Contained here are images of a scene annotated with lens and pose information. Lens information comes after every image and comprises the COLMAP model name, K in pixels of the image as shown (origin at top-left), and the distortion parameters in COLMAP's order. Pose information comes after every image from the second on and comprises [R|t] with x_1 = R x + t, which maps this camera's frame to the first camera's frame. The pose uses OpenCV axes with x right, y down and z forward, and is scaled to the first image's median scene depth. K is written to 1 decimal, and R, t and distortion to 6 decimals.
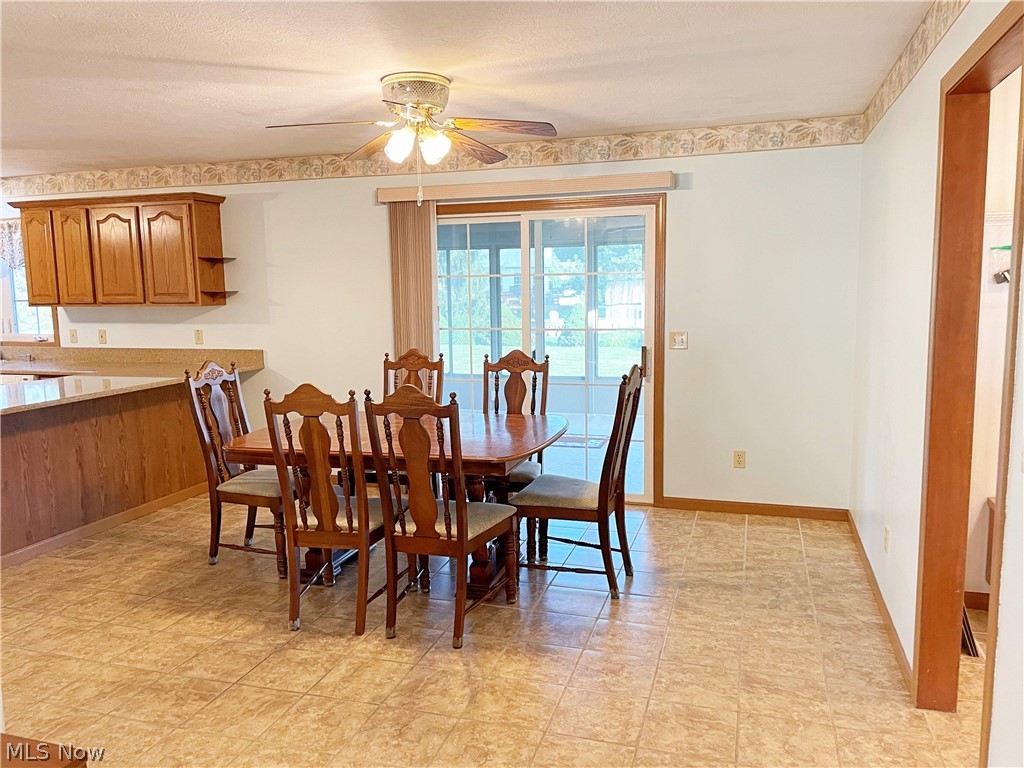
lens RADIAL K [[771.7, 0, 513.7], [0, 771.7, 380.9], [0, 0, 1]] dist [0.083041, -0.112421]
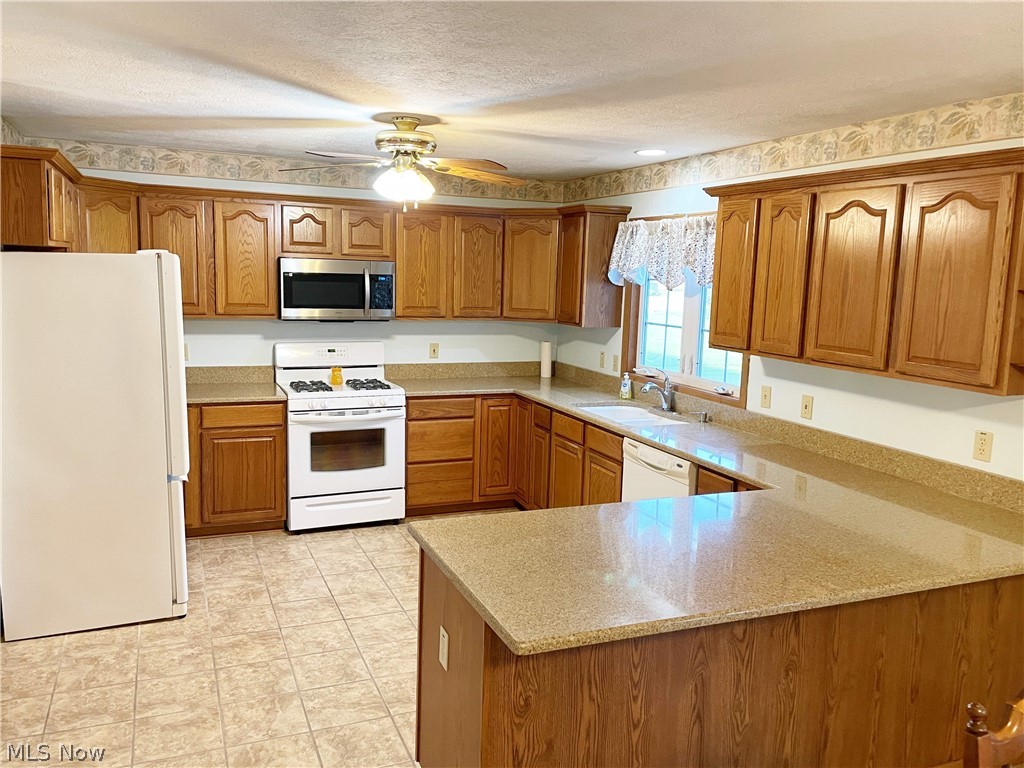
lens RADIAL K [[817.7, 0, 503.8], [0, 817.7, 383.0], [0, 0, 1]] dist [0.090333, -0.124580]
pose [[0.639127, 0.139736, -0.756300, -0.216980], [-0.134502, 0.988510, 0.068975, -0.095736], [0.757249, 0.057640, 0.650578, 0.451129]]
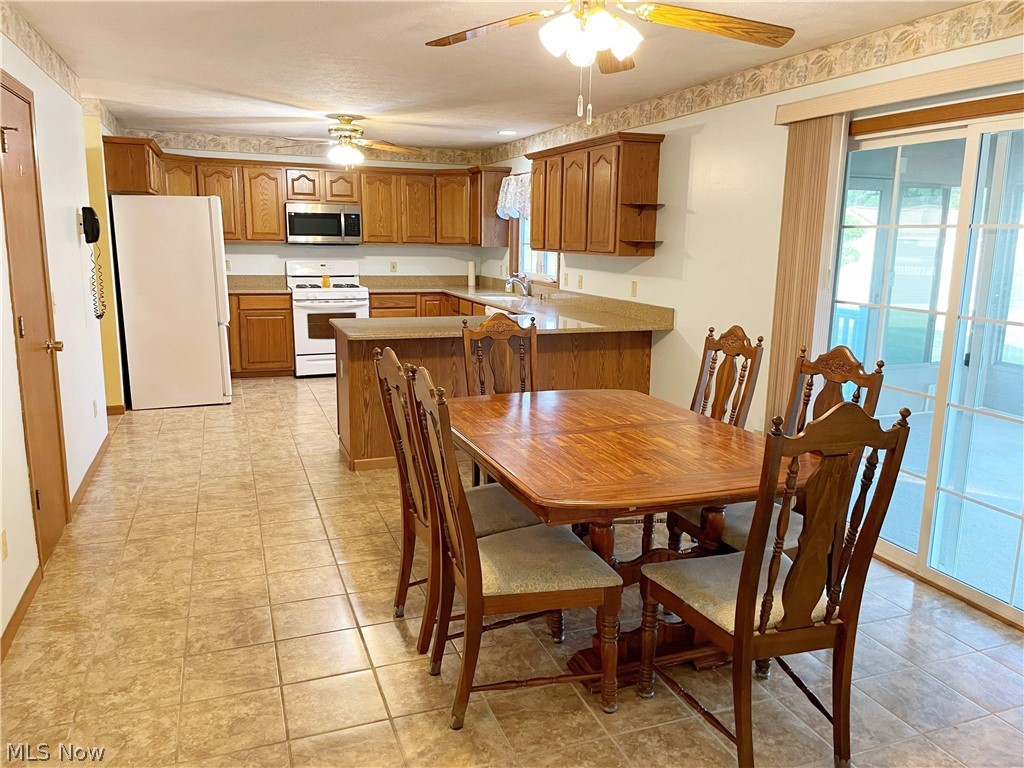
lens RADIAL K [[771.7, 0, 513.7], [0, 771.7, 380.9], [0, 0, 1]] dist [0.083041, -0.112421]
pose [[0.613940, 0.172100, -0.770363, 0.265265], [-0.122599, 0.984889, 0.122320, -0.045533], [0.779773, 0.019348, 0.625763, 0.313167]]
